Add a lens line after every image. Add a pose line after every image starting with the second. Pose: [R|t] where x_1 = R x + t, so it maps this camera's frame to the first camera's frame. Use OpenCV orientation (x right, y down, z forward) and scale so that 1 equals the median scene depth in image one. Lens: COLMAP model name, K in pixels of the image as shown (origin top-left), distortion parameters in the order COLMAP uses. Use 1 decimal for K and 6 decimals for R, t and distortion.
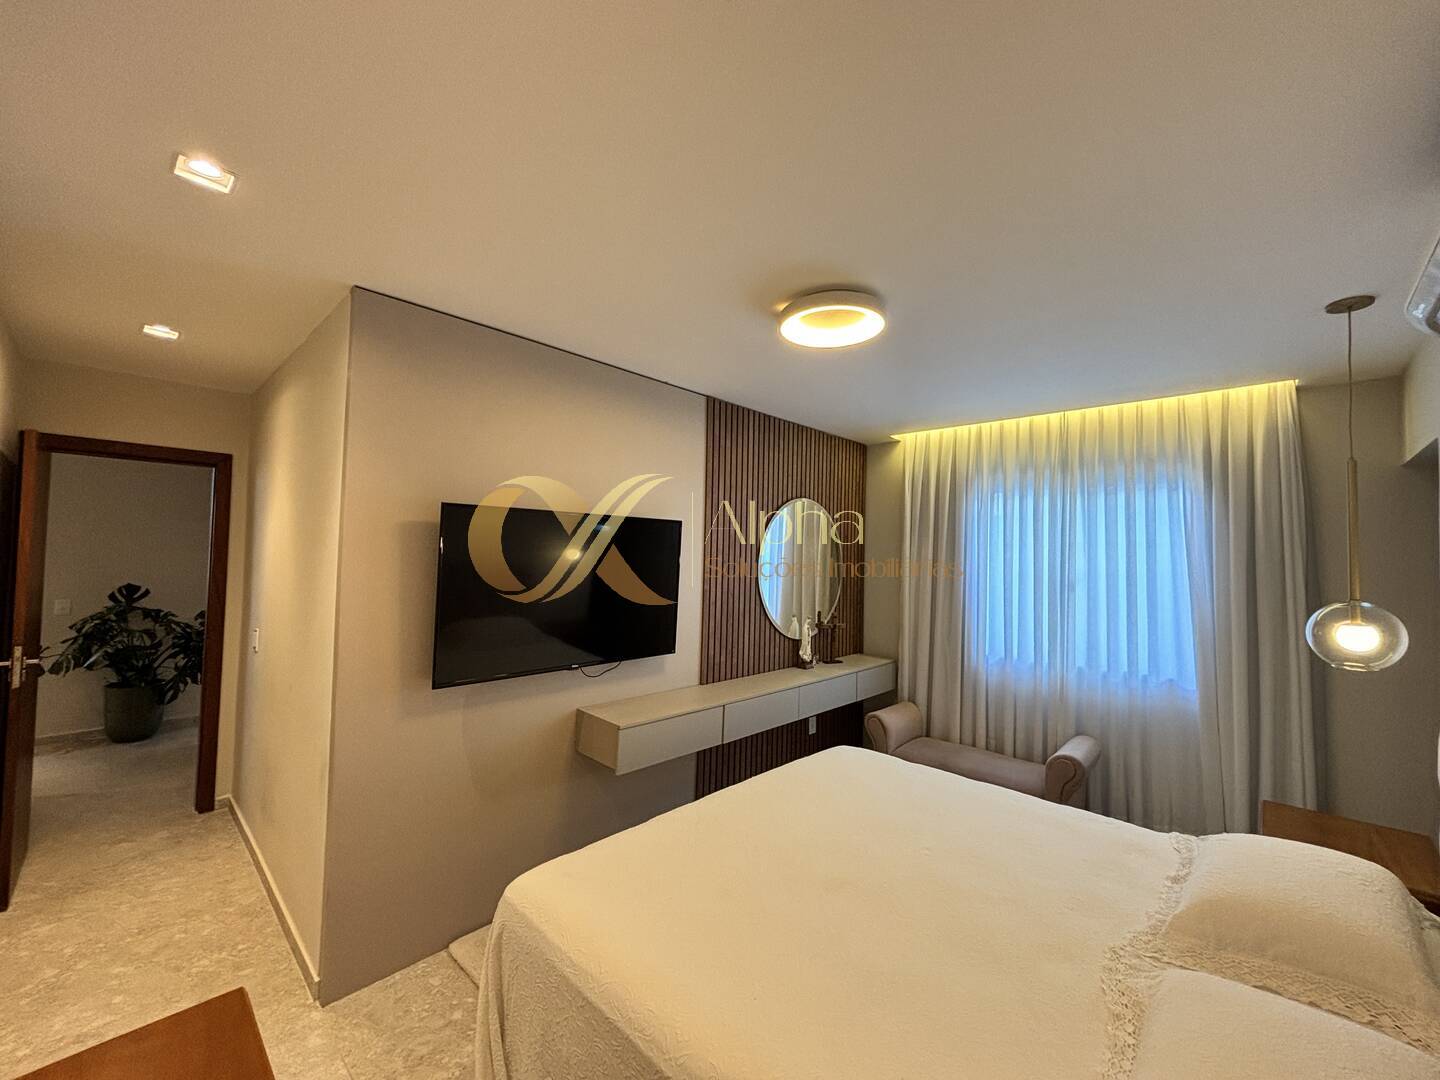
lens RADIAL K [[575.0, 0, 712.5], [0, 575.0, 538.7], [0, 0, 1]] dist [-0.000309, -0.000252]
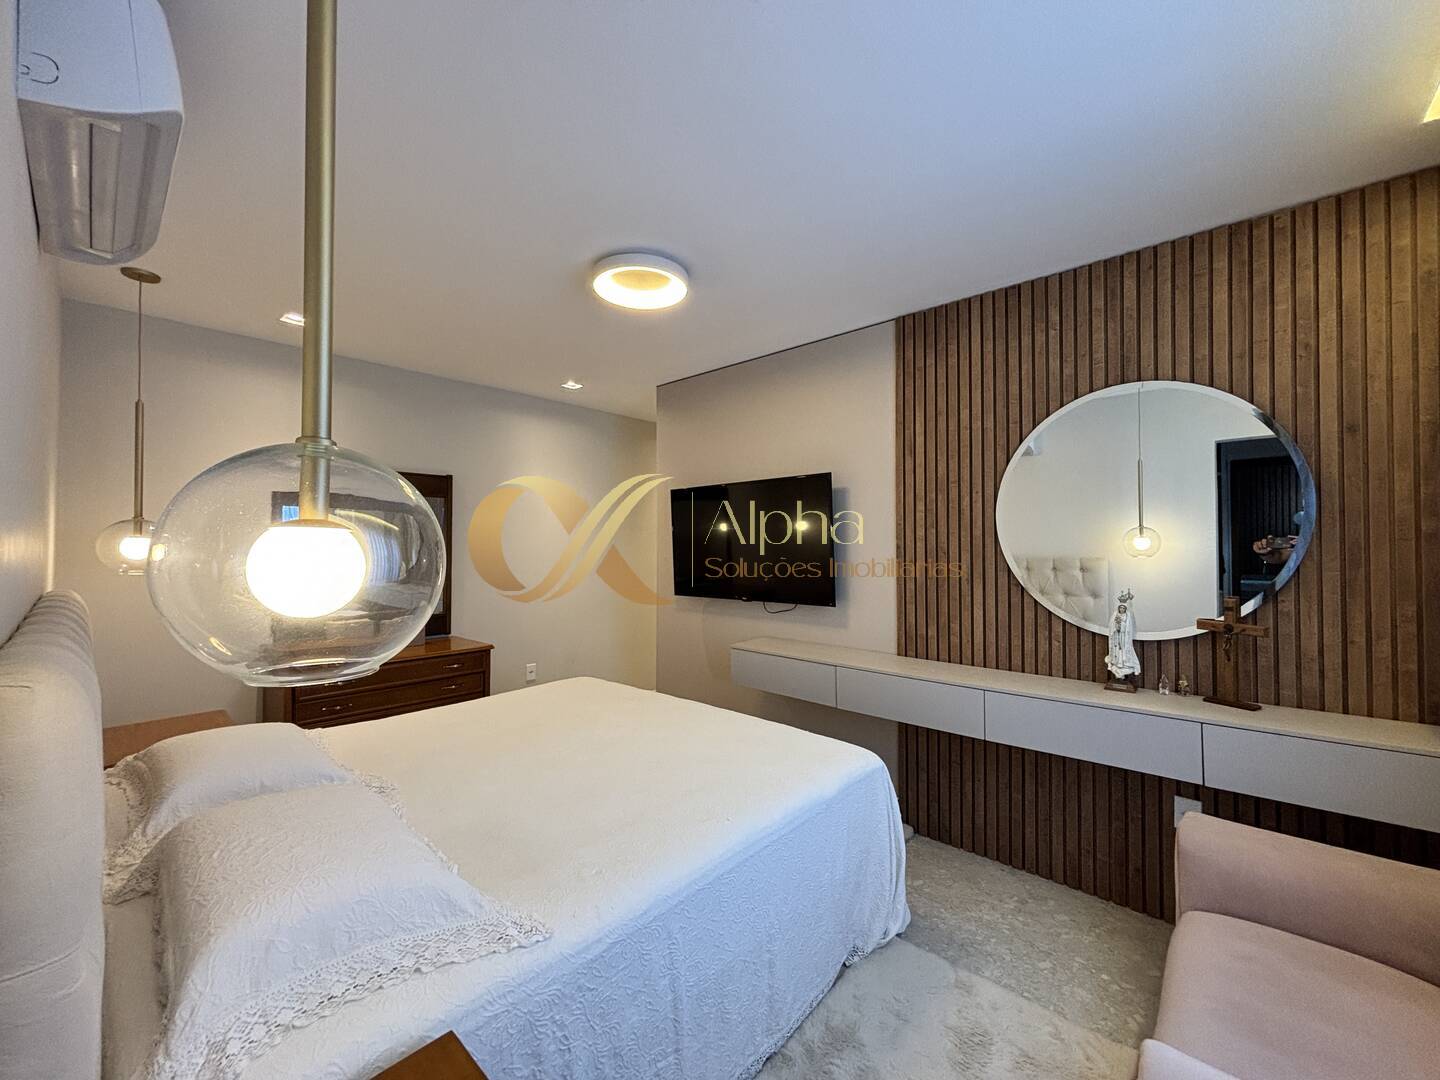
lens RADIAL K [[575.0, 0, 712.5], [0, 575.0, 538.7], [0, 0, 1]] dist [-0.000309, -0.000252]
pose [[0.023542, -0.033634, -0.999157, 0.801919], [0.036320, 0.998803, -0.032766, 0.093666], [0.999063, -0.035518, 0.024735, 0.673862]]
